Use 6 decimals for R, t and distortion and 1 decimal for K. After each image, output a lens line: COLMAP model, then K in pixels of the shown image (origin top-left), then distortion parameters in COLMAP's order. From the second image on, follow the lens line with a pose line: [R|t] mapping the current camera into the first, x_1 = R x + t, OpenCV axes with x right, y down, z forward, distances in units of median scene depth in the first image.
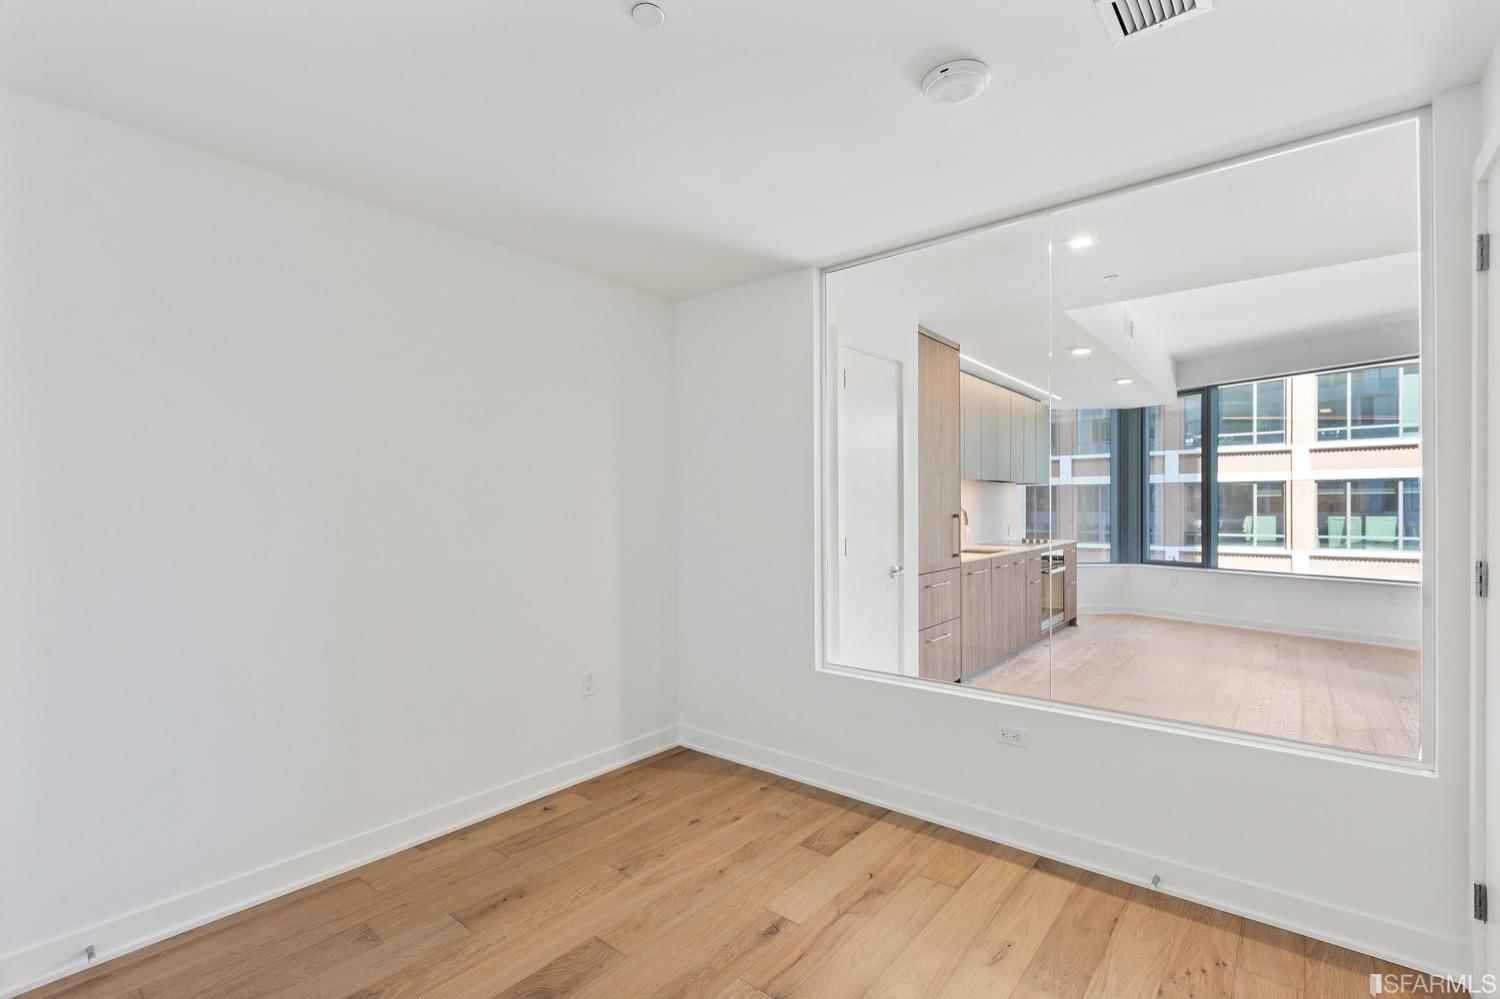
lens RADIAL K [[667.2, 0, 753.2], [0, 667.2, 511.9], [0, 0, 1]] dist [-0.000543, -0.000556]
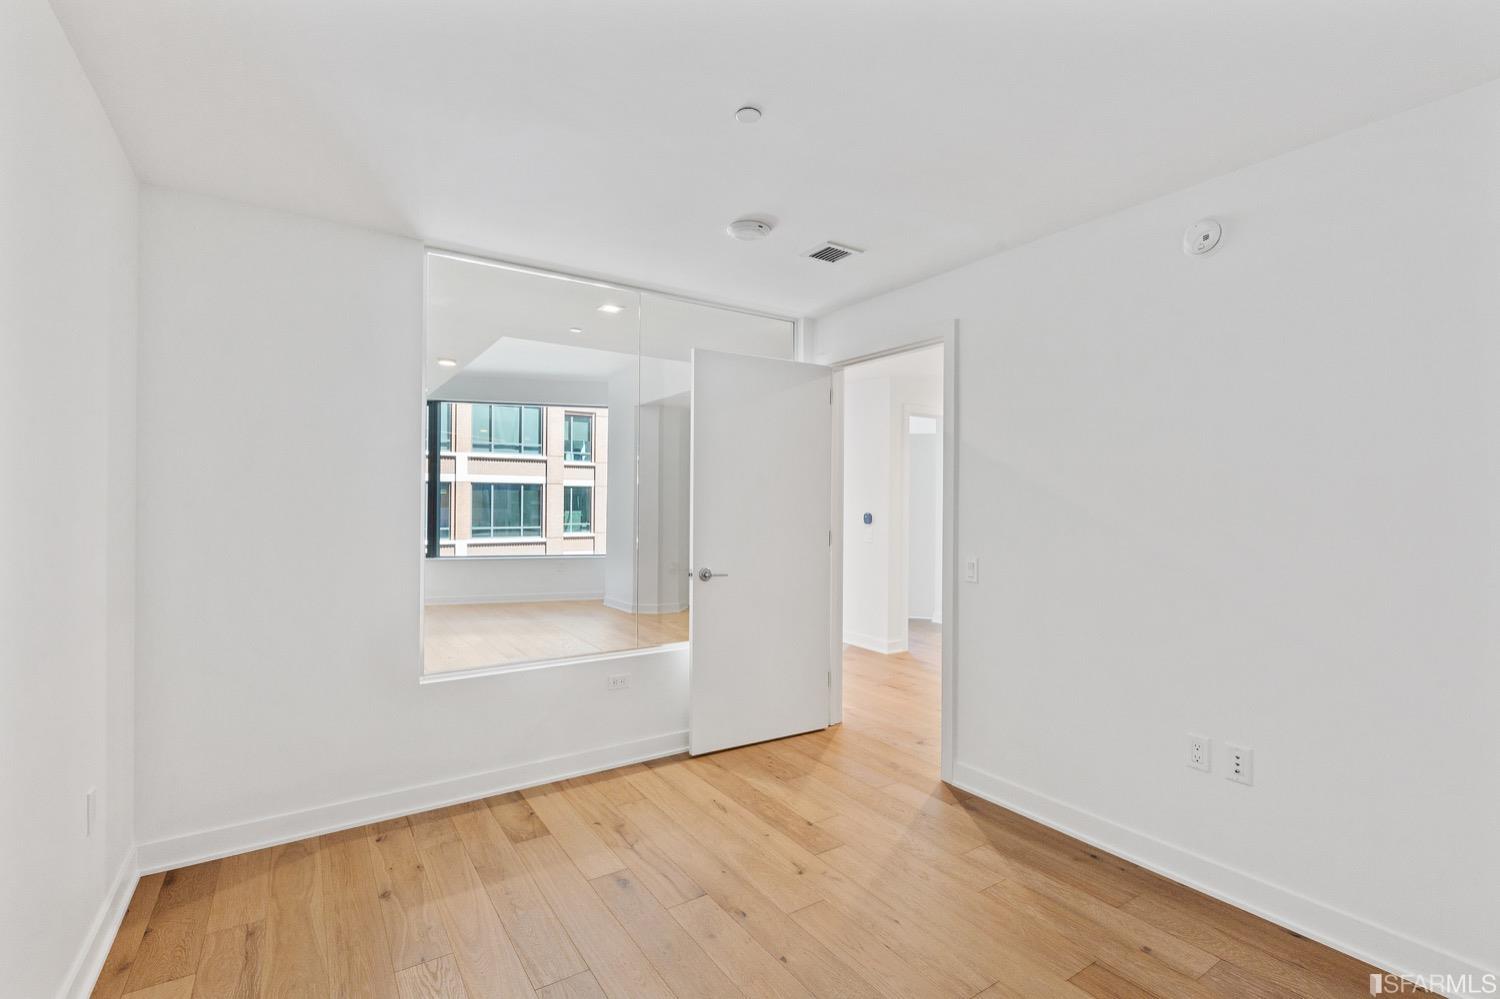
lens RADIAL K [[690.1, 0, 751.9], [0, 690.1, 490.6], [0, 0, 1]] dist [0.002257, -0.000547]
pose [[0.294617, 0.022176, 0.955358, -0.766306], [0.001981, 0.999714, -0.023817, 0.000645], [-0.955613, 0.008909, 0.294489, 0.334544]]
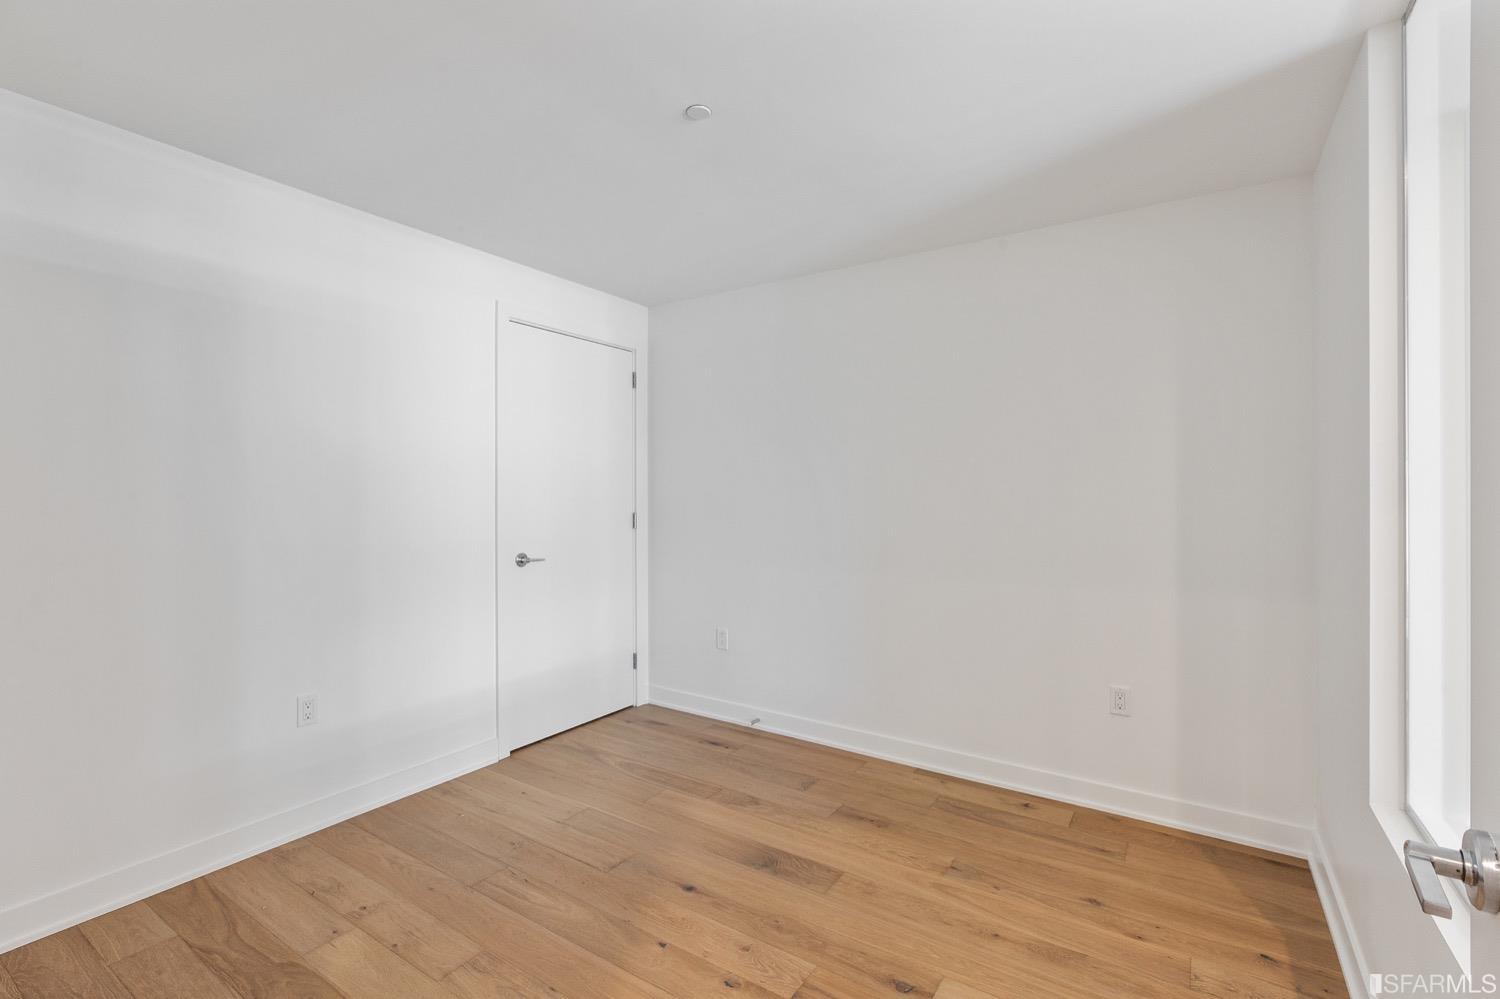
lens RADIAL K [[673.3, 0, 751.2], [0, 673.3, 503.6], [0, 0, 1]] dist [0.001307, -0.000721]
pose [[0.098601, 0.013684, -0.995033, 0.633594], [-0.006830, 0.999891, 0.013074, 0.004994], [0.995104, 0.005507, 0.098684, 0.538589]]
